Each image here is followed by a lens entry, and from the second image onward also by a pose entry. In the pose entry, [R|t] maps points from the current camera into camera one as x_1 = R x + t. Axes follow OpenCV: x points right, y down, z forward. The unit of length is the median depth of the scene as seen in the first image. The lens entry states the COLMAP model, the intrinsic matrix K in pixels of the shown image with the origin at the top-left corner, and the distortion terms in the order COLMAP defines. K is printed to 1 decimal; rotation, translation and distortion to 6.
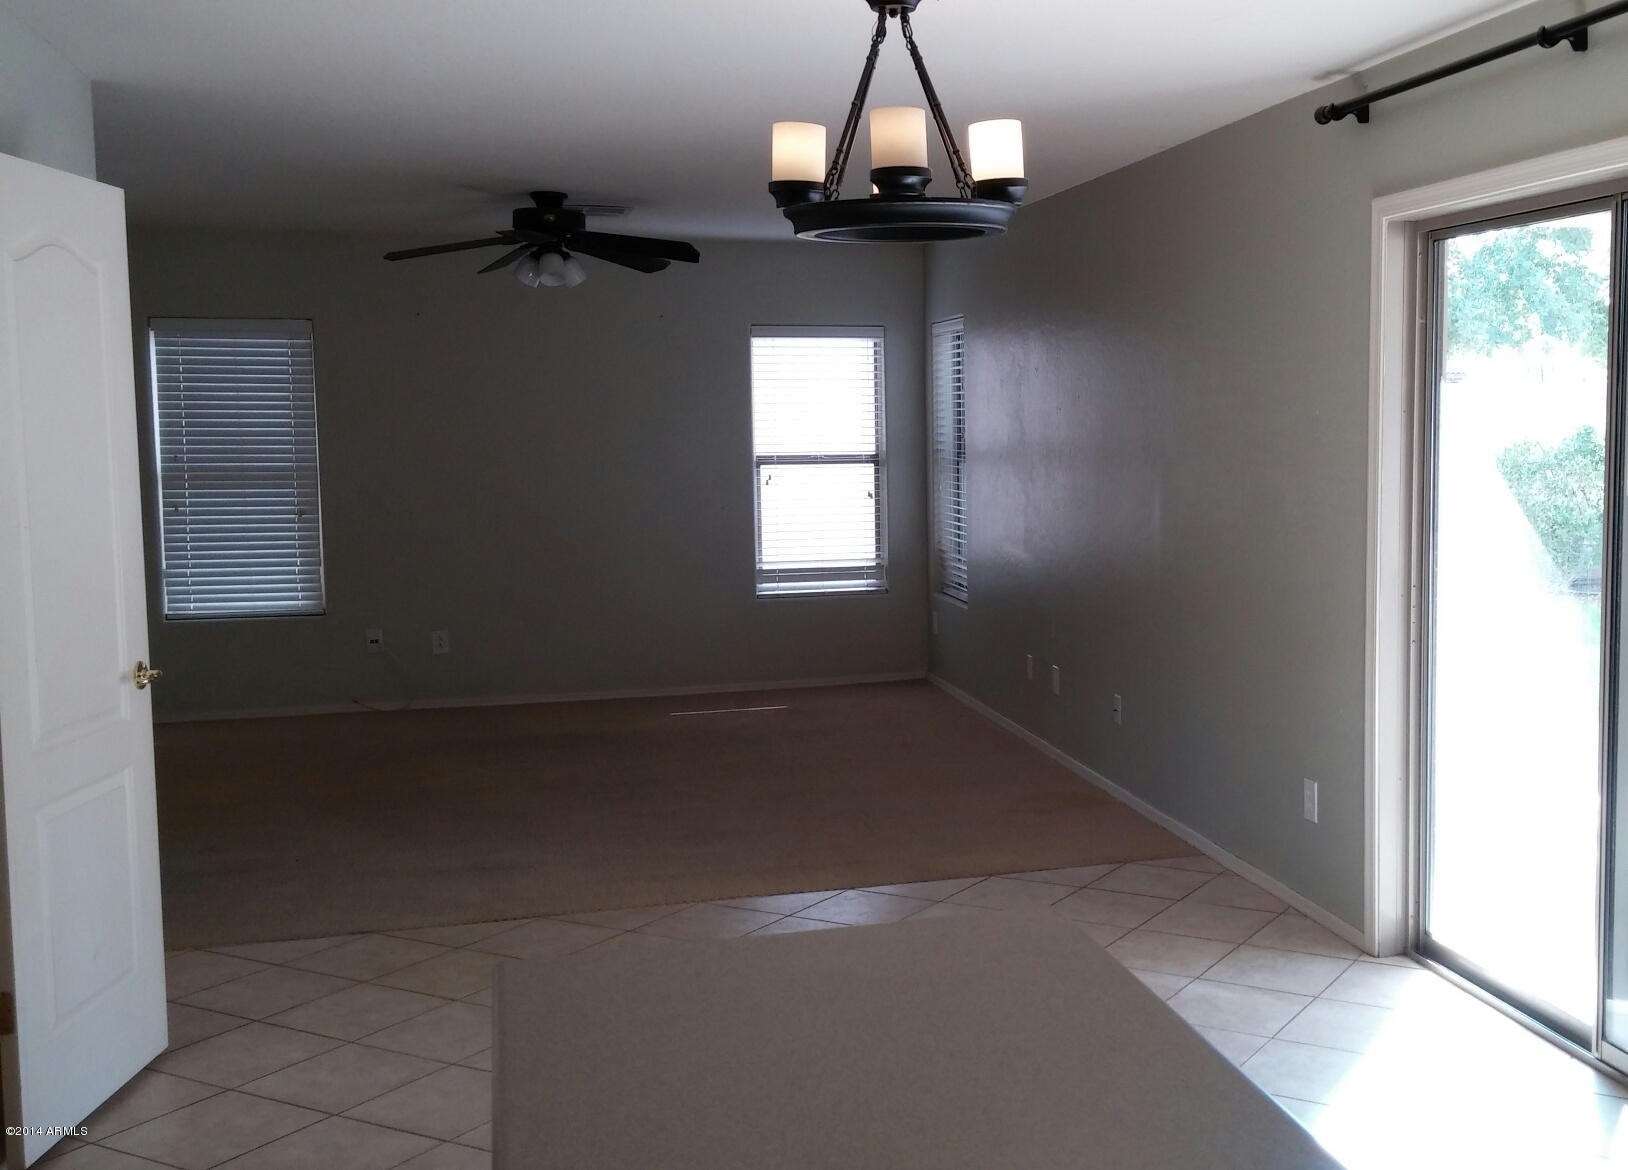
lens RADIAL K [[1771.0, 0, 814.0], [0, 1771.0, 585.0], [0, 0, 1]] dist [0.120689, -0.019037]
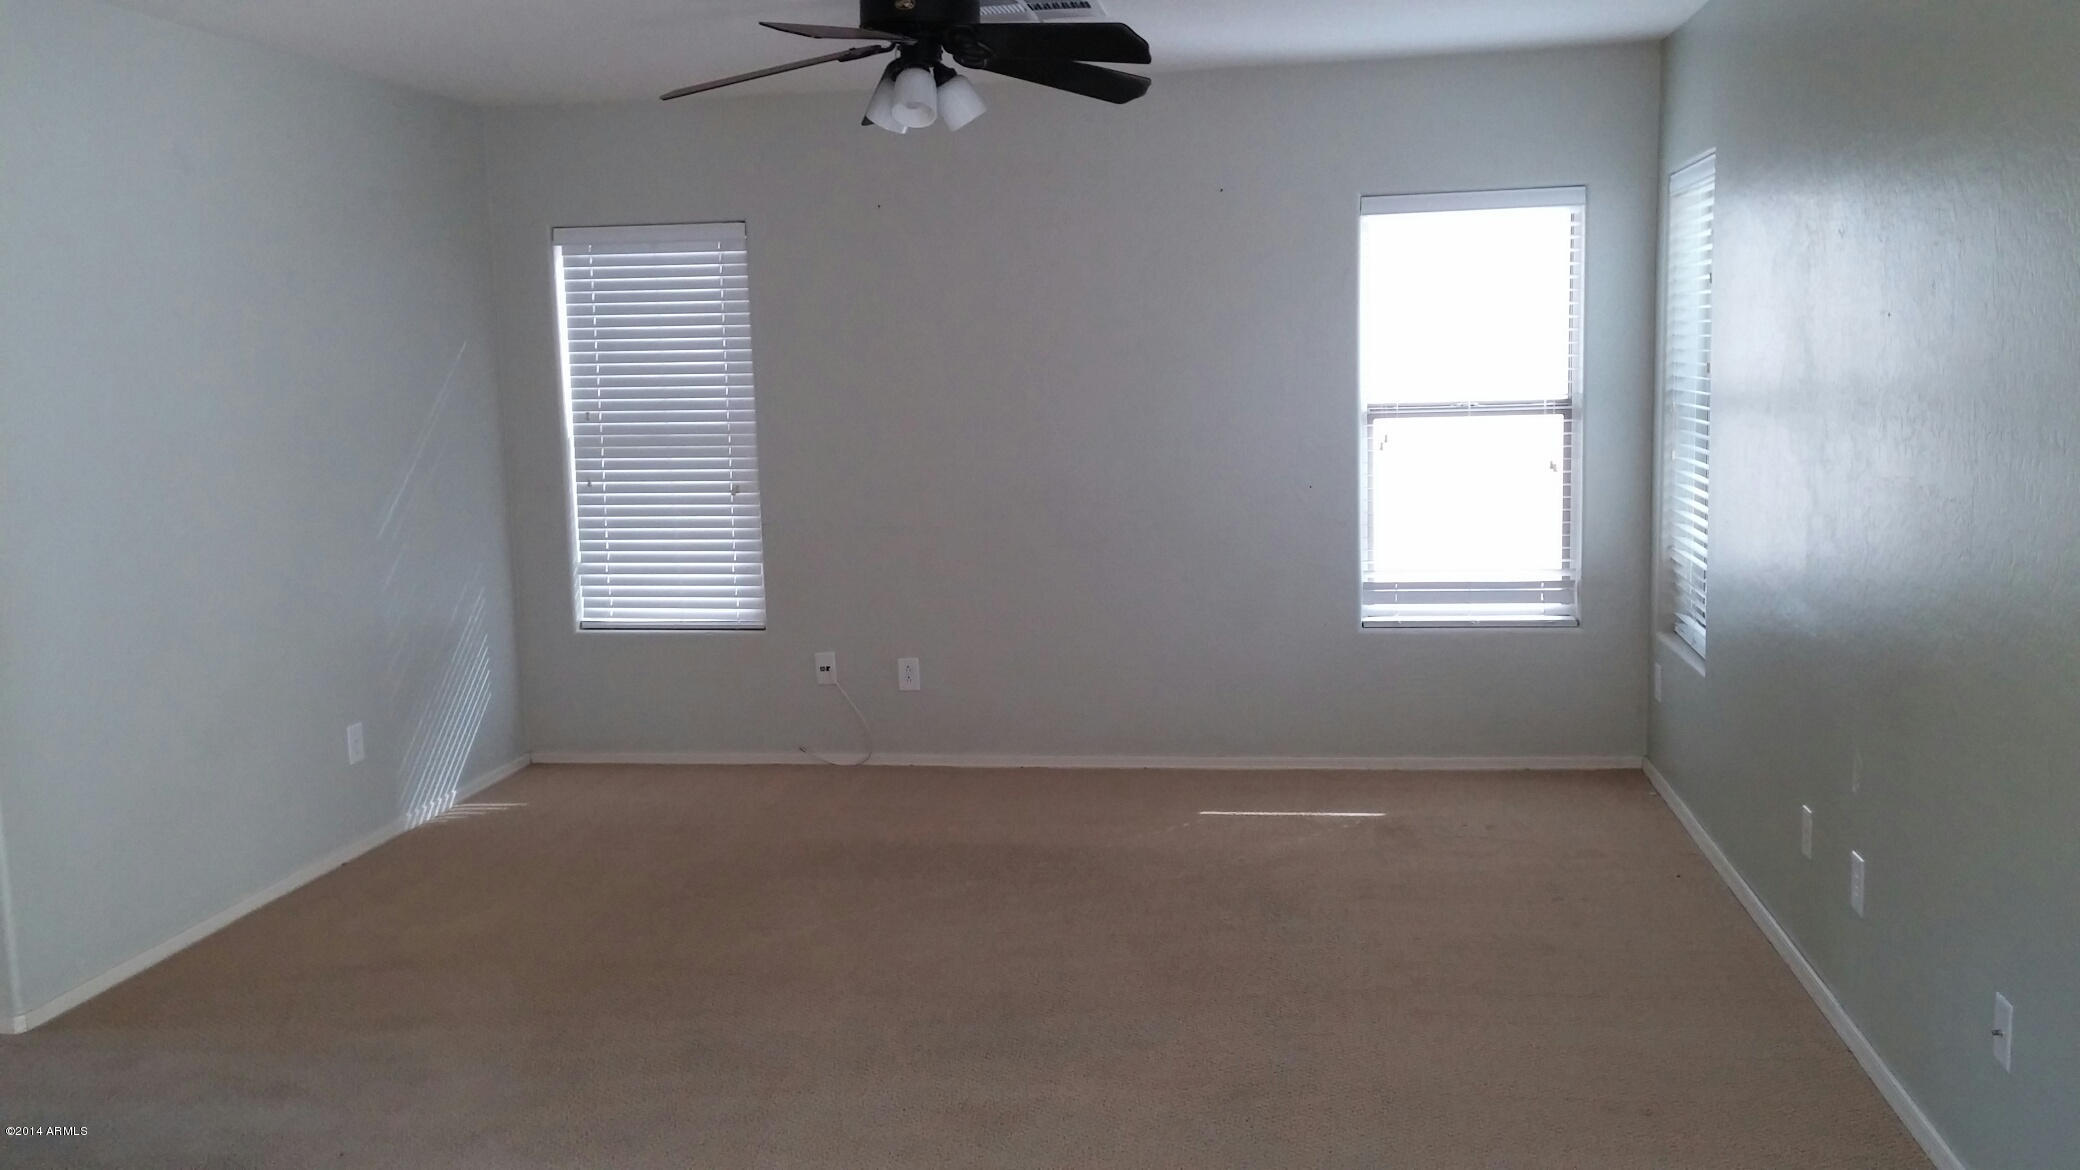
lens RADIAL K [[1679.4, 0, 1039.8], [0, 1679.4, 603.3], [0, 0, 1]] dist [0.083281, -0.004499]
pose [[0.939628, 0.032826, -0.340620, 0.066896], [-0.012162, 0.997963, 0.062626, -0.038636], [0.341982, -0.054703, 0.938113, 0.392008]]
